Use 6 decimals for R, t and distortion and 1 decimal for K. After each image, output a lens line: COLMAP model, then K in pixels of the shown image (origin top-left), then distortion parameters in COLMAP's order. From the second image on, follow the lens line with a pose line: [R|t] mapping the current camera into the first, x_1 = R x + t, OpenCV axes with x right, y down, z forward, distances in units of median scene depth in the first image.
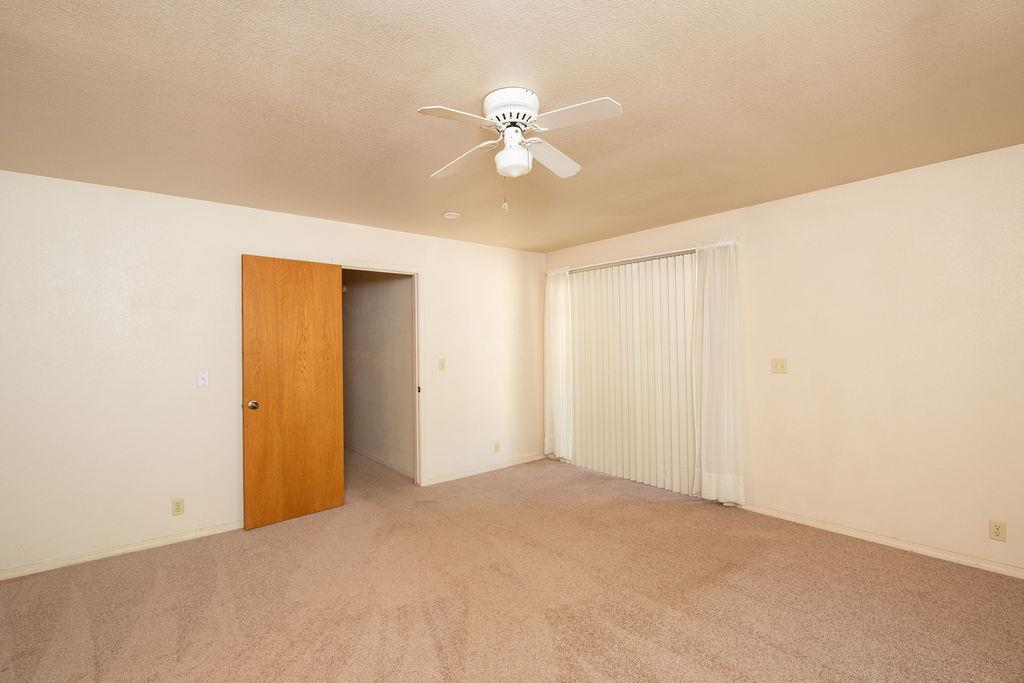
lens RADIAL K [[455.1, 0, 520.6], [0, 455.1, 341.4], [0, 0, 1]] dist [0.000002, -0.000222]
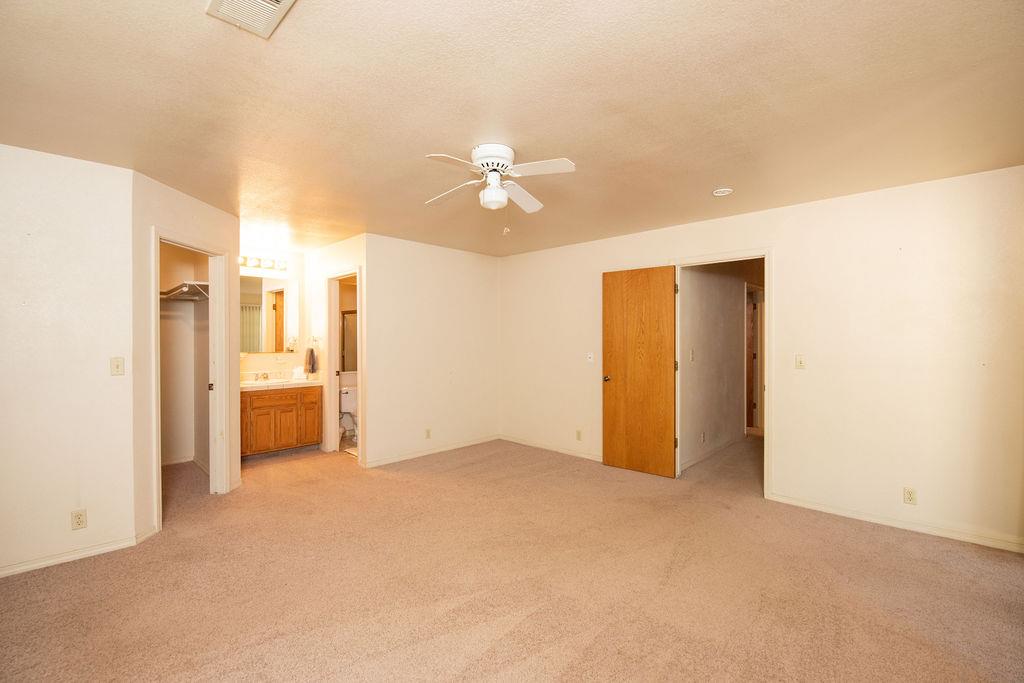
lens RADIAL K [[455.1, 0, 520.6], [0, 455.1, 341.4], [0, 0, 1]] dist [0.000002, -0.000222]
pose [[0.110545, 0.026713, -0.993512, 0.750163], [0.012639, 0.999520, 0.028281, -0.018096], [0.993791, -0.015683, 0.110154, 0.552330]]
